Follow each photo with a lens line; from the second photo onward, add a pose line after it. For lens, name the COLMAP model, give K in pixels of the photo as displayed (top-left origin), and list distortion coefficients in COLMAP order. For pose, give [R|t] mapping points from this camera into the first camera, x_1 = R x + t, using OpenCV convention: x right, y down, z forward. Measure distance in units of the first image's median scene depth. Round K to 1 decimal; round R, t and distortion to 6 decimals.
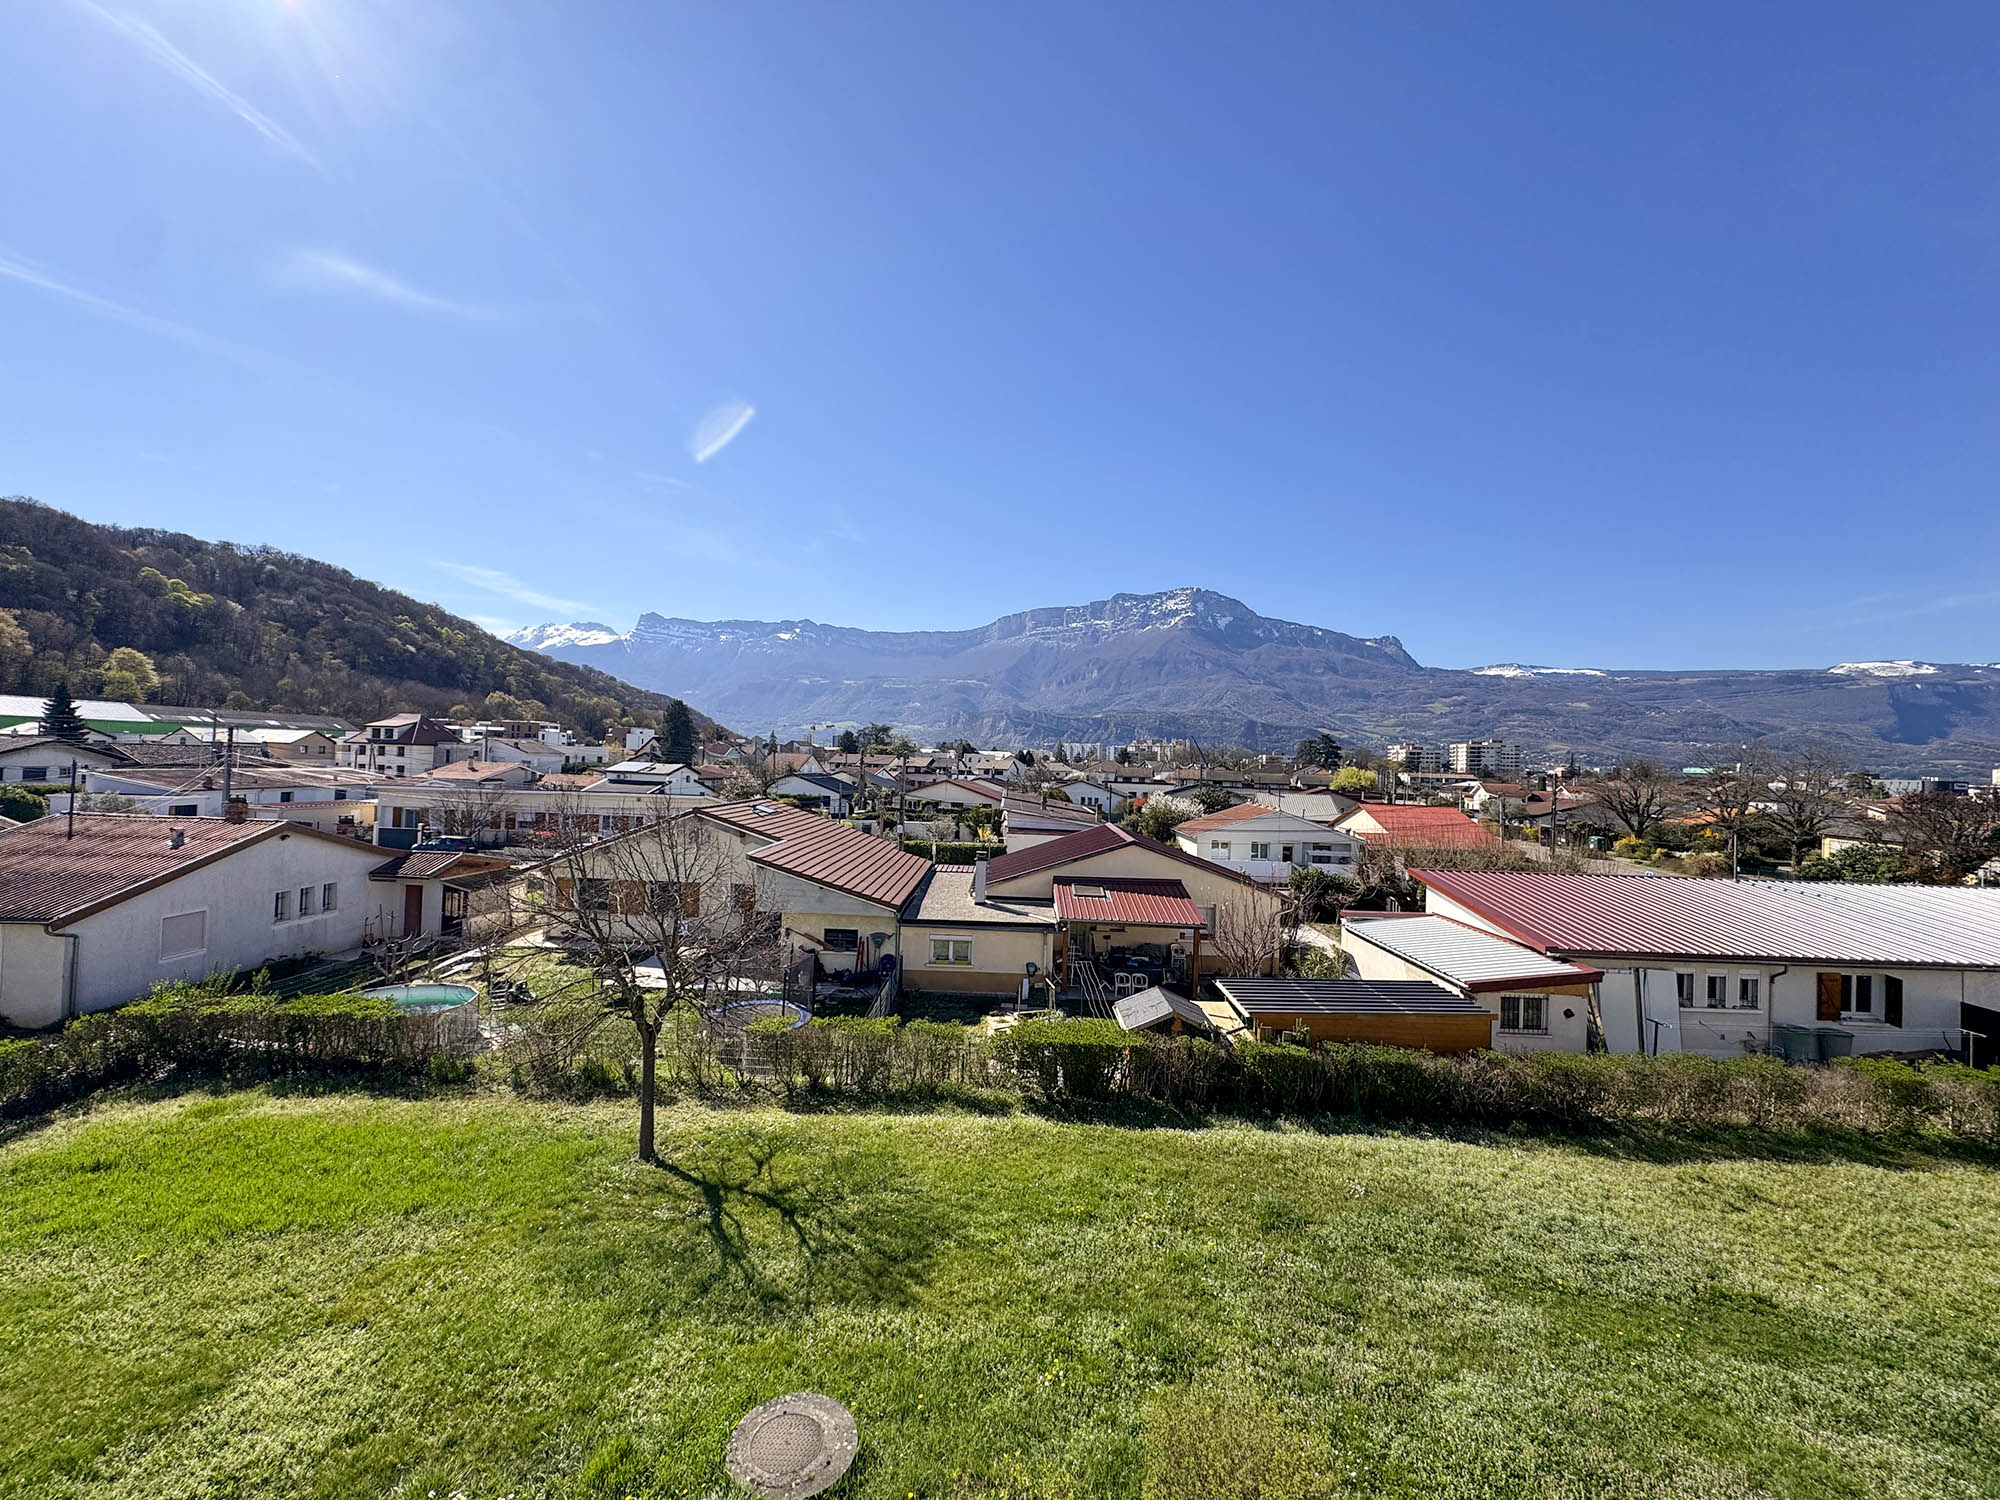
lens RADIAL K [[798.0, 0, 999.7], [0, 798.0, 744.4], [0, 0, 1]] dist [-0.001106, -0.000584]
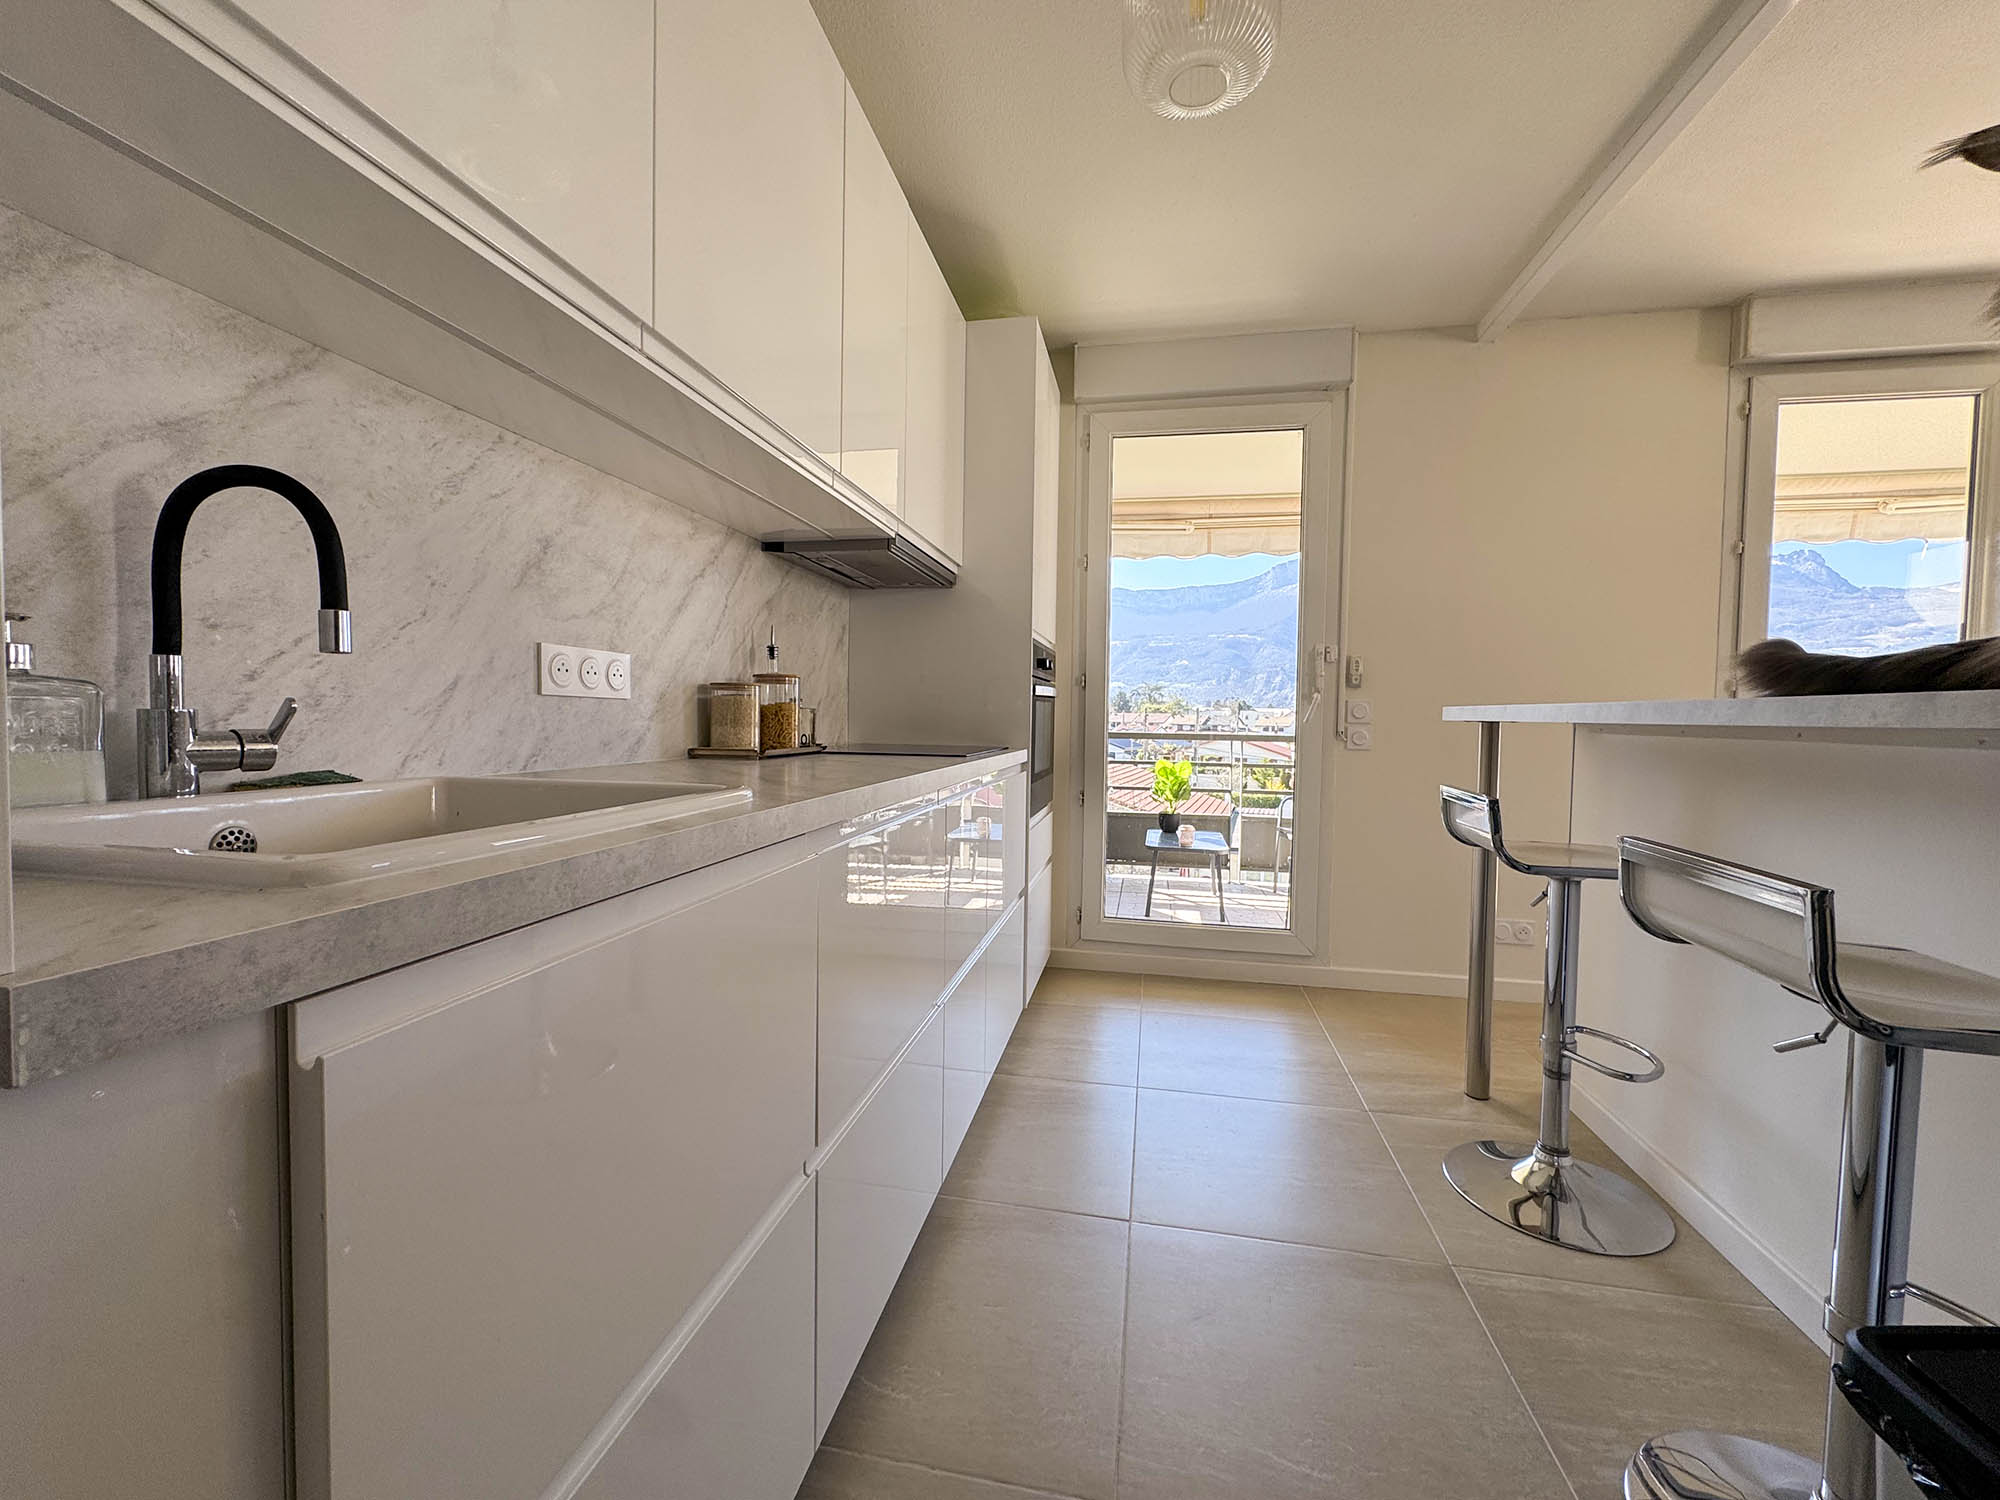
lens RADIAL K [[798.0, 0, 997.4], [0, 798.0, 744.7], [0, 0, 1]] dist [-0.001106, -0.000584]
pose [[0.944405, -0.005915, -0.328731, -0.004580], [0.022419, 0.998670, 0.046438, 0.000830], [0.328019, -0.051227, 0.943281, -0.021433]]
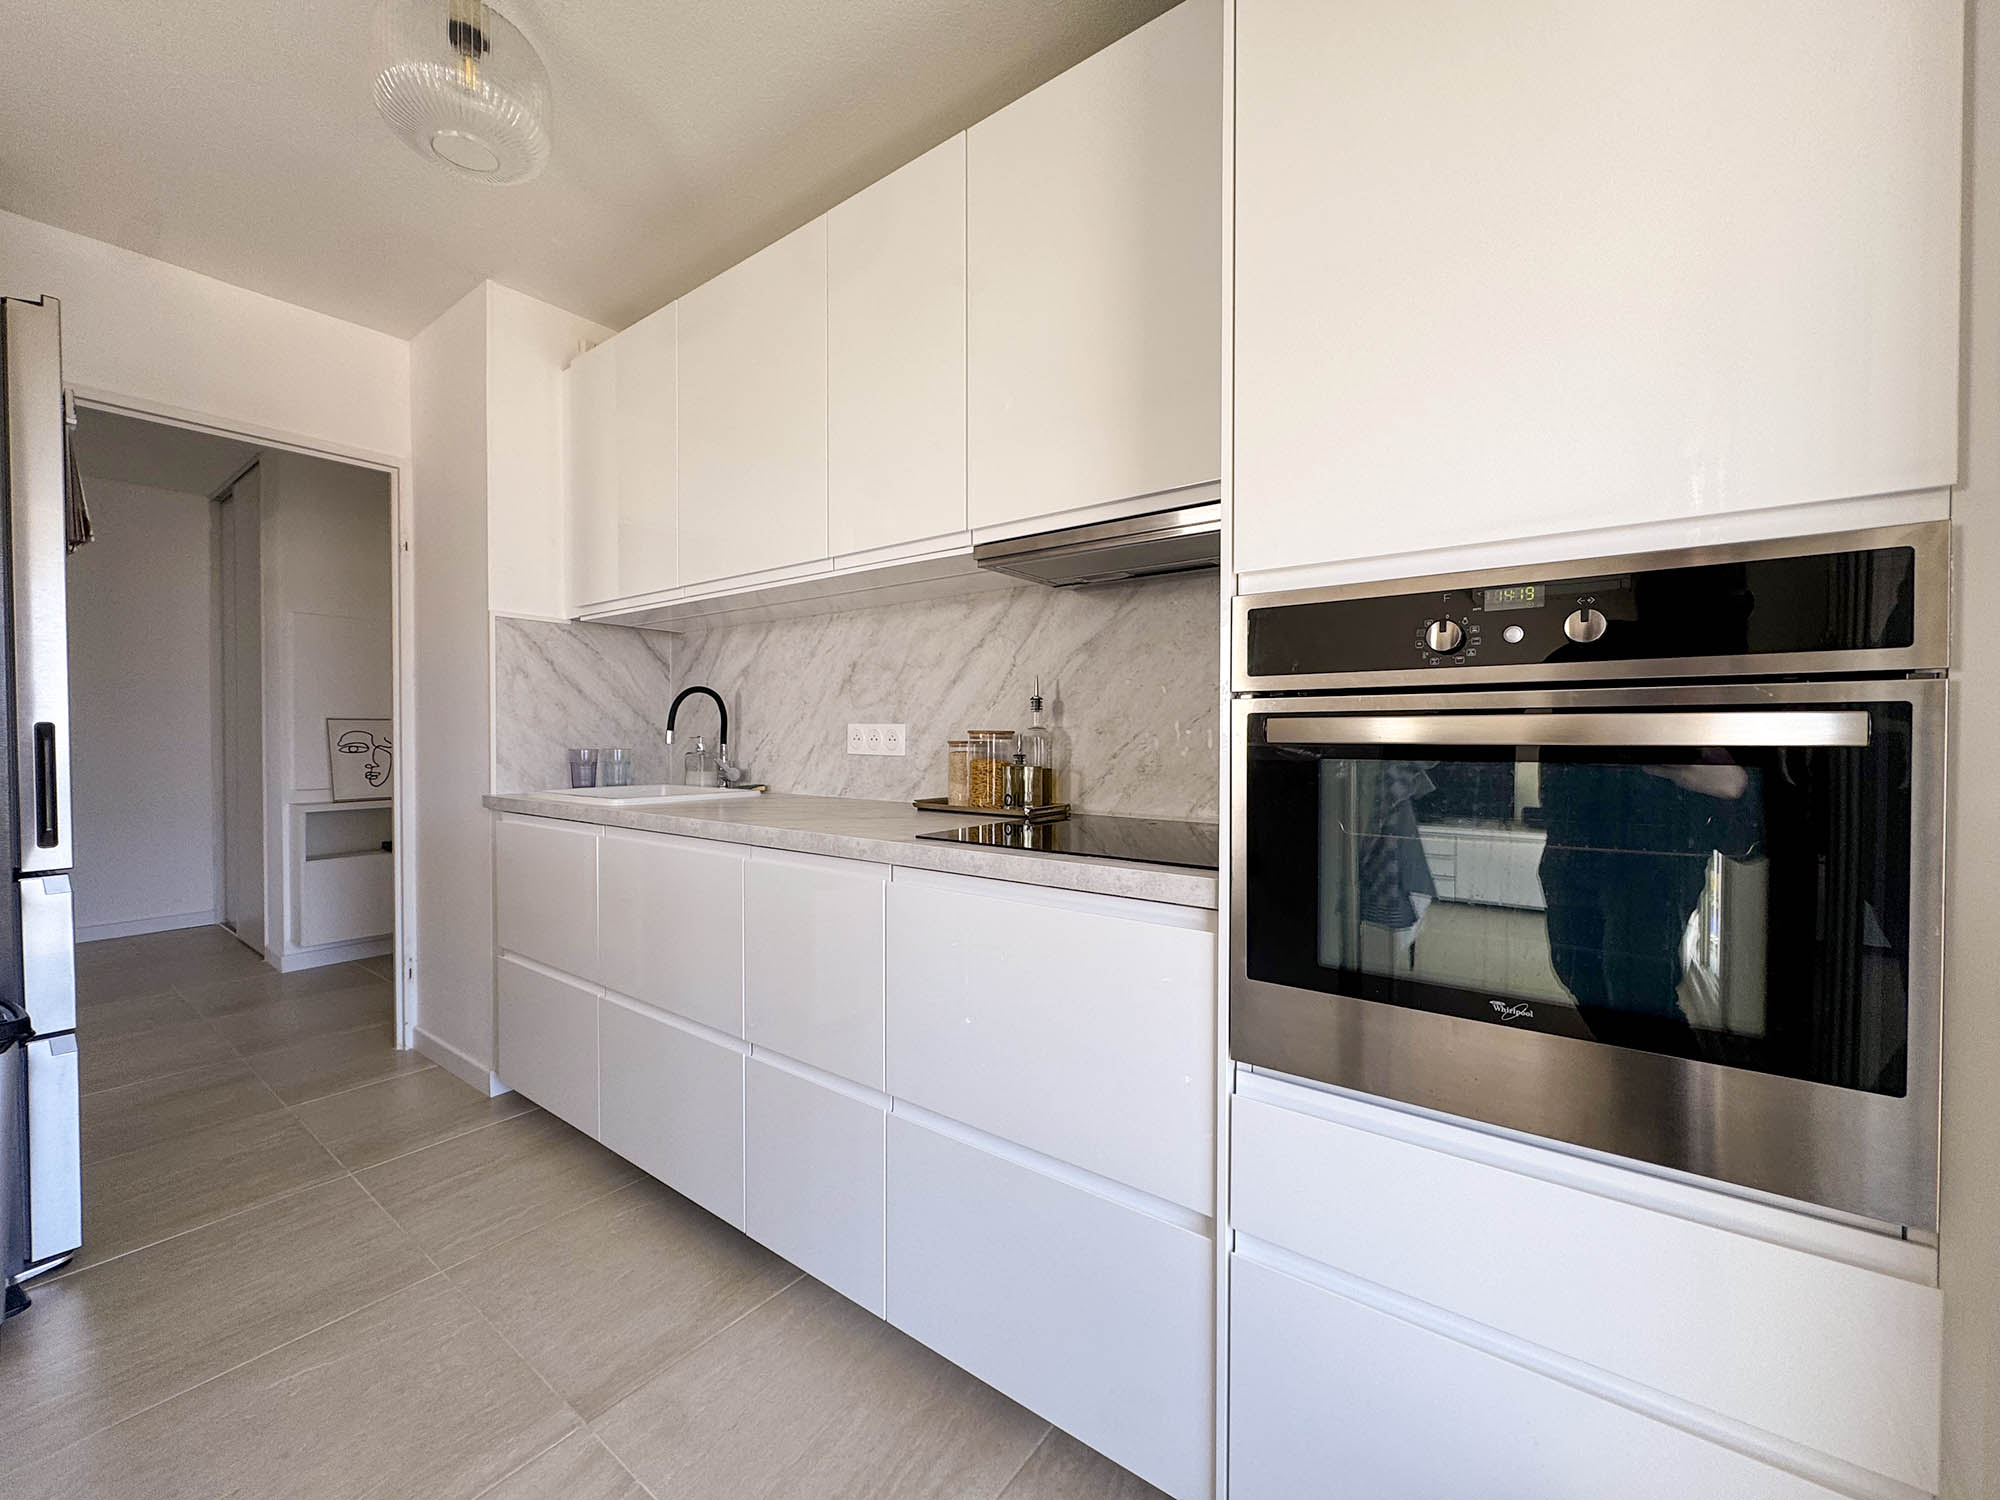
lens RADIAL K [[798.0, 0, 997.3], [0, 798.0, 750.1], [0, 0, 1]] dist [-0.001106, -0.000584]
pose [[-0.707769, -0.018892, -0.706191, 0.012572], [-0.009443, 0.999806, -0.017283, -0.000517], [0.706380, -0.005563, -0.707811, 0.273897]]
